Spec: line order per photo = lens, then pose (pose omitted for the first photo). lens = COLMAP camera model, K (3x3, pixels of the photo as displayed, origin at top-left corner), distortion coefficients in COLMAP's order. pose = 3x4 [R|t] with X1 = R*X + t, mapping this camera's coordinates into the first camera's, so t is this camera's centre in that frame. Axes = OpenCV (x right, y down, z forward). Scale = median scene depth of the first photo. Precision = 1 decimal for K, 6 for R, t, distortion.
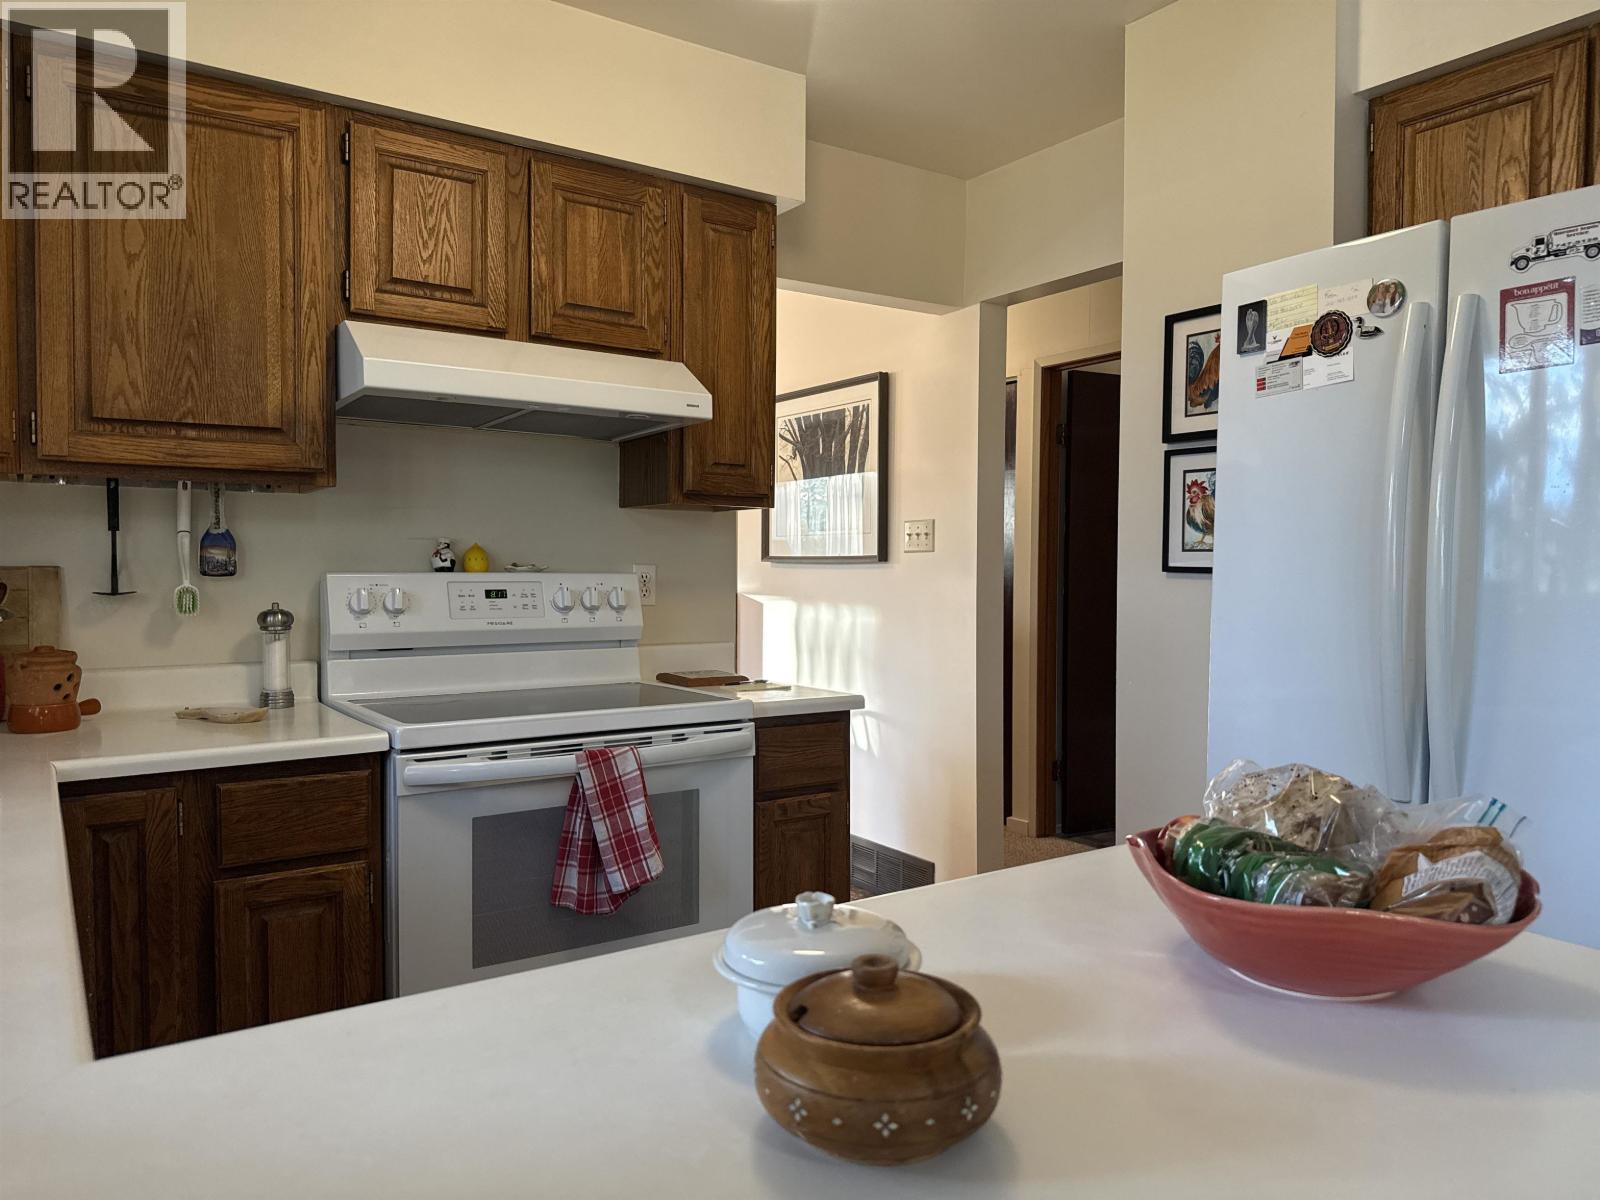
lens RADIAL K [[1138.8, 0, 821.0], [0, 1138.8, 615.8], [0, 0, 1]] dist [0.050580, -0.091108]
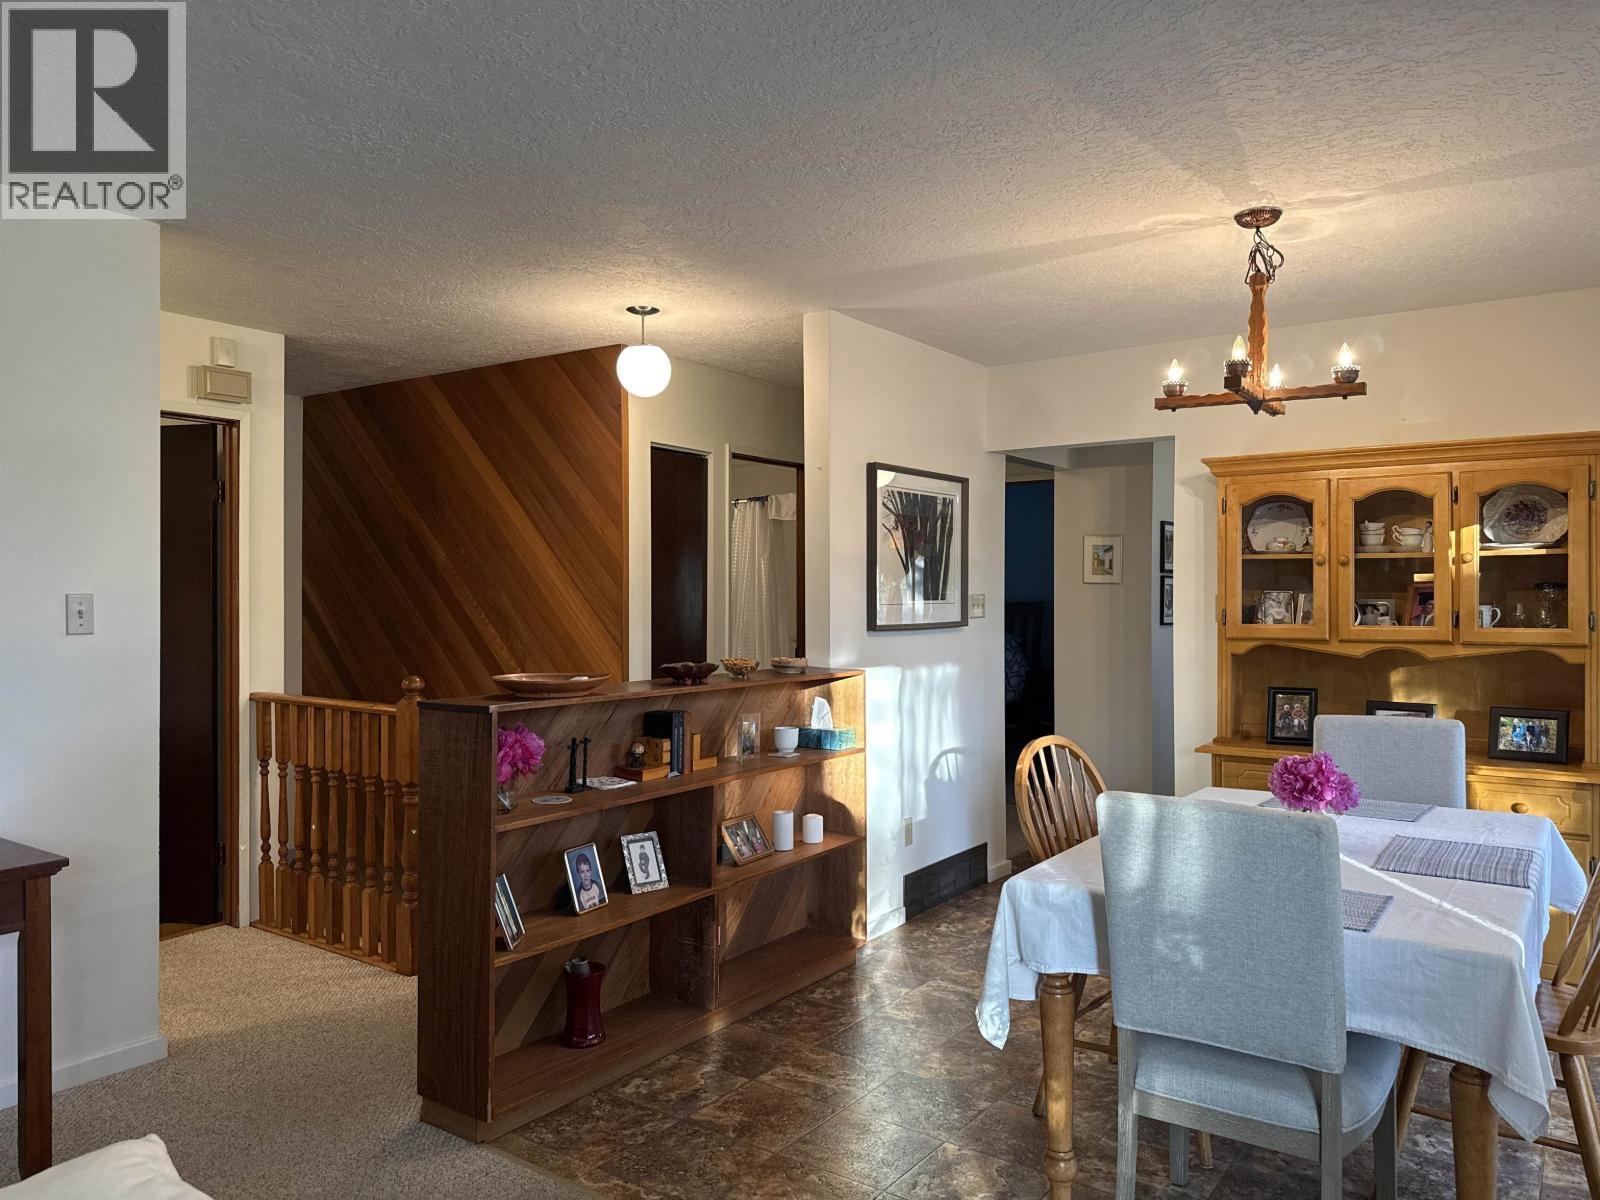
lens RADIAL K [[1128.4, 0, 778.8], [0, 1128.4, 601.2], [0, 0, 1]] dist [0.105927, -0.151557]
pose [[-0.329478, -0.010334, 0.944107, -1.799011], [0.041874, 0.998796, 0.025546, -0.194259], [-0.943234, 0.047950, -0.328649, 2.702037]]
